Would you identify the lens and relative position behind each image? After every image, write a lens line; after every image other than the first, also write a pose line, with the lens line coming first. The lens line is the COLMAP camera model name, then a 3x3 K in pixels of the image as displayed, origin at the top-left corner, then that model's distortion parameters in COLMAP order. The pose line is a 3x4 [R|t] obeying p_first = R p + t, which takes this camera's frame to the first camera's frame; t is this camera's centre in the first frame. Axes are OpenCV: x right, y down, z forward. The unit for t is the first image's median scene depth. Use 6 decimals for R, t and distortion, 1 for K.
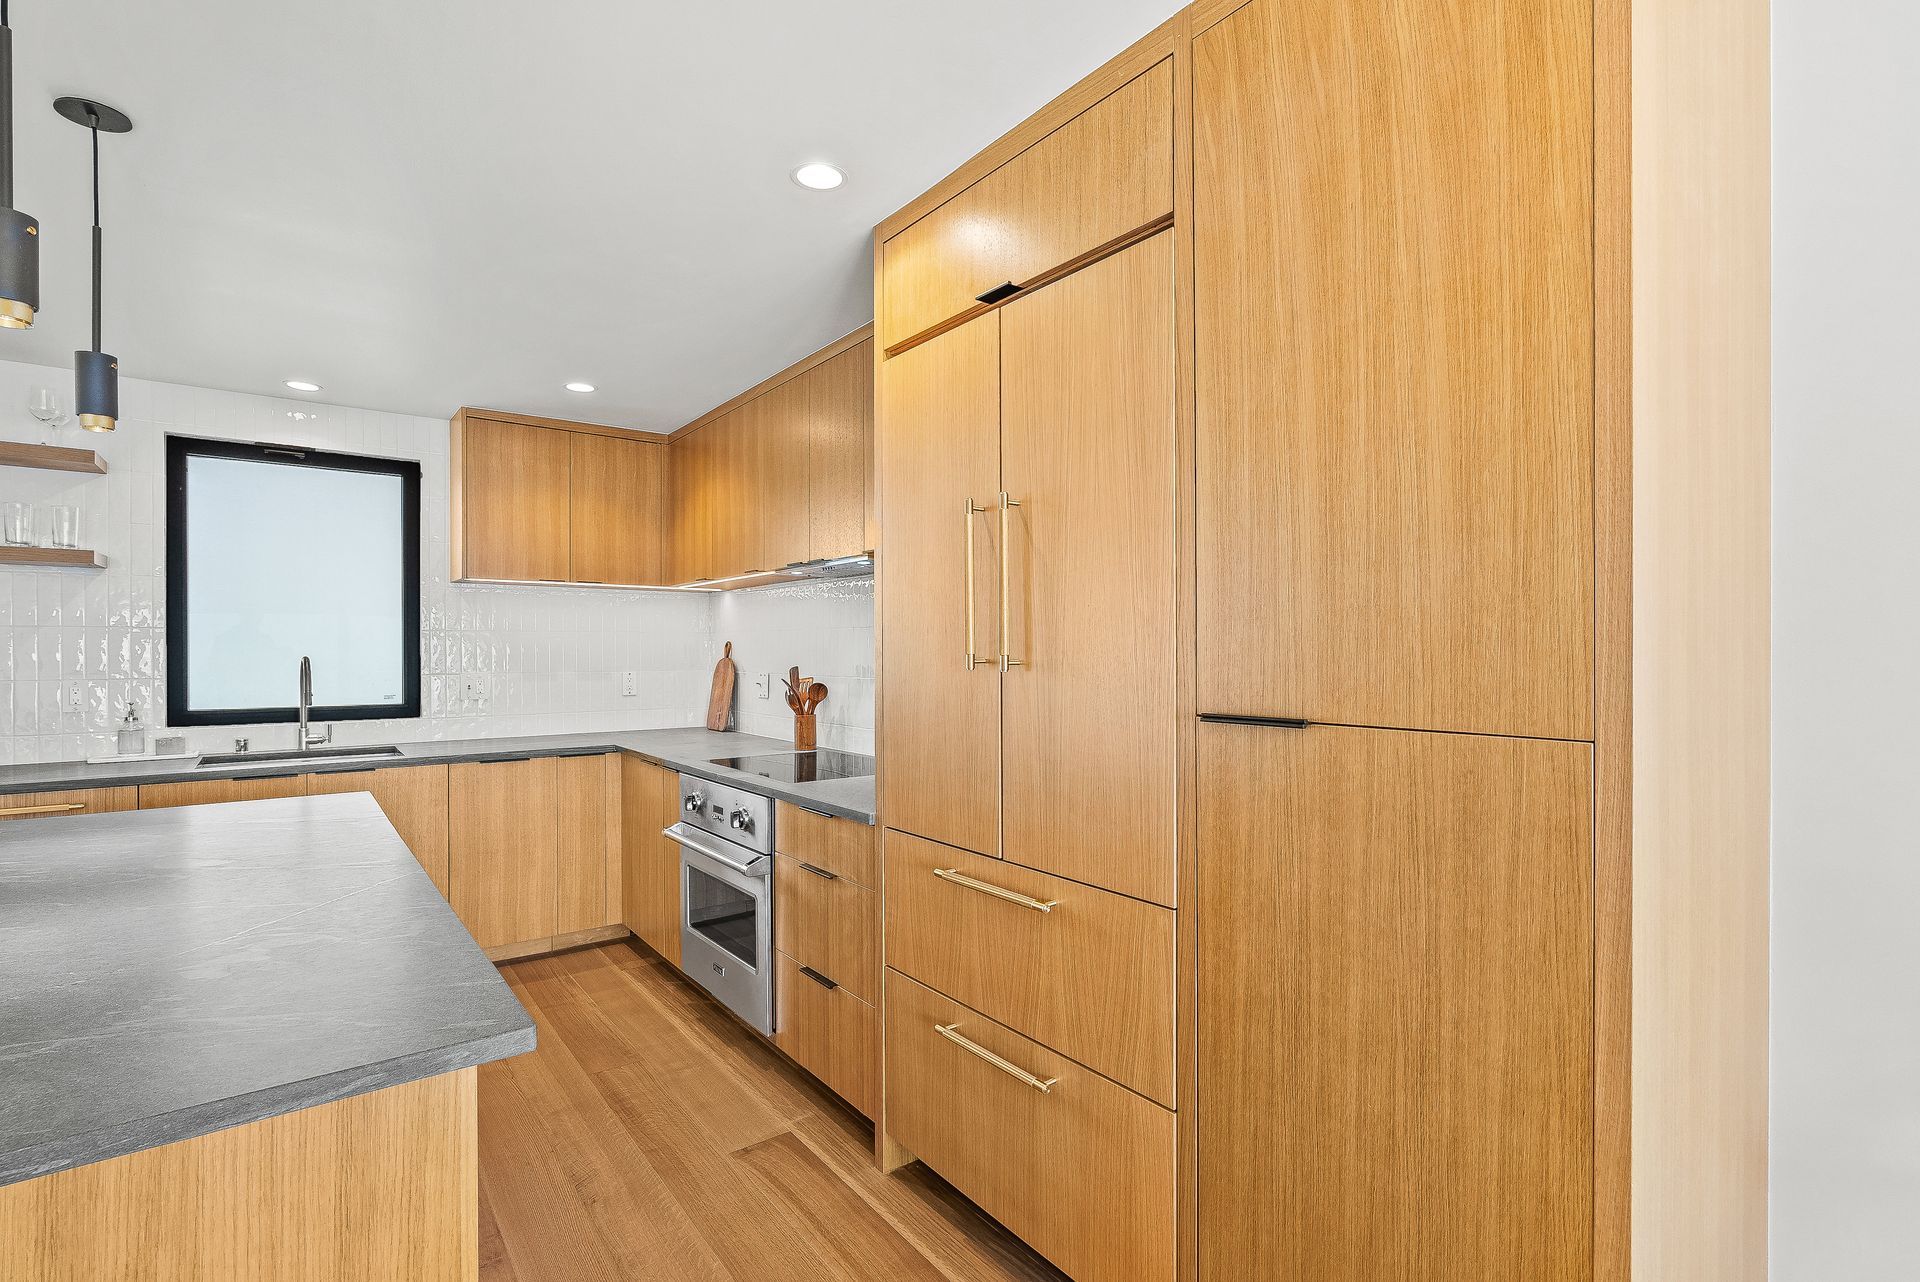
lens RADIAL K [[881.2, 0, 968.5], [0, 881.2, 659.7], [0, 0, 1]] dist [-0.012960, 0.007518]
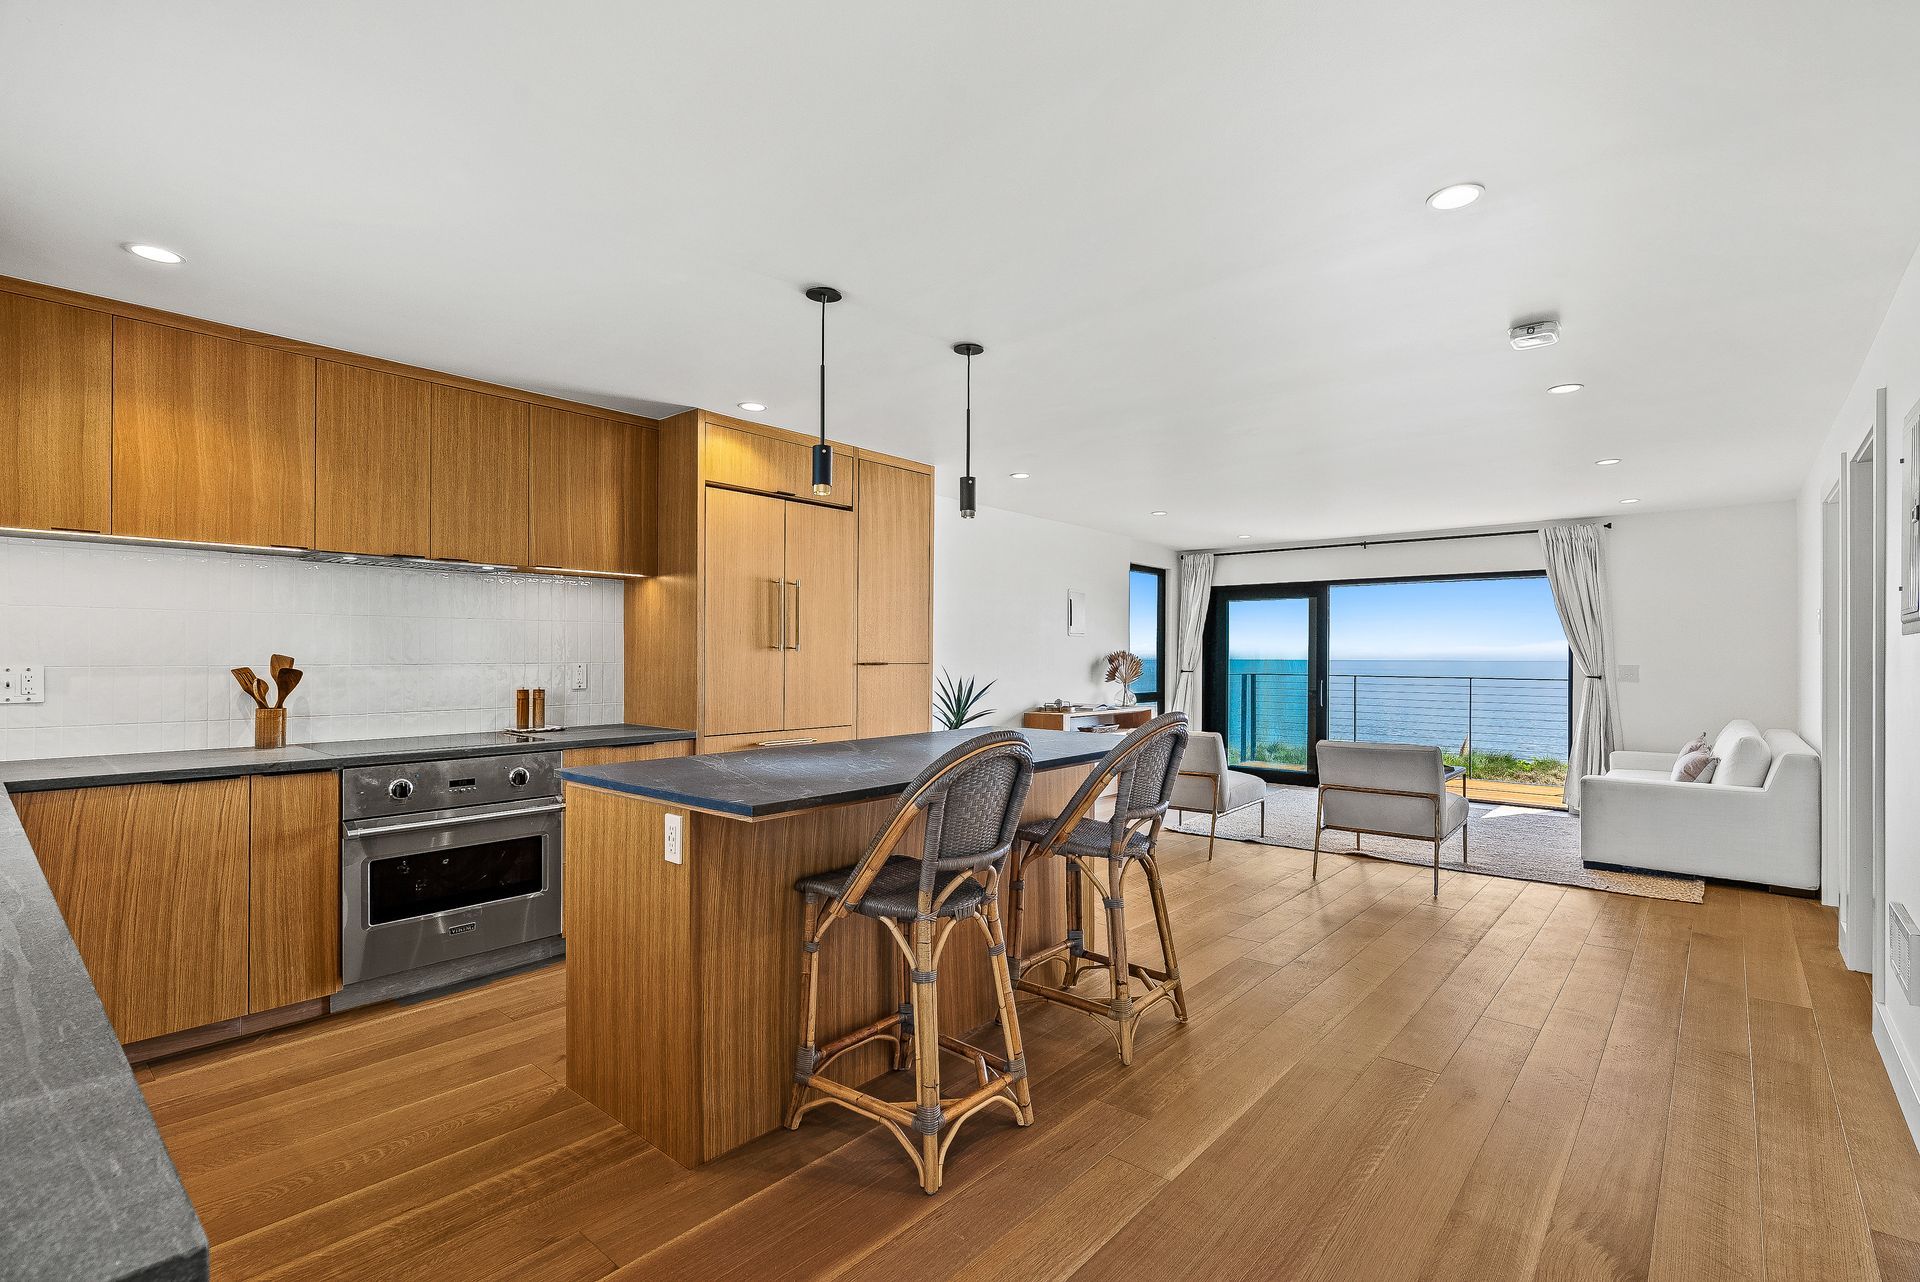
lens RADIAL K [[887.2, 0, 978.3], [0, 887.2, 652.1], [0, 0, 1]] dist [-0.001666, -0.000201]
pose [[-0.204743, 0.002685, 0.978812, -1.502716], [0.004127, 0.999990, -0.001880, 0.013076], [-0.978807, 0.003655, -0.204752, 0.599802]]
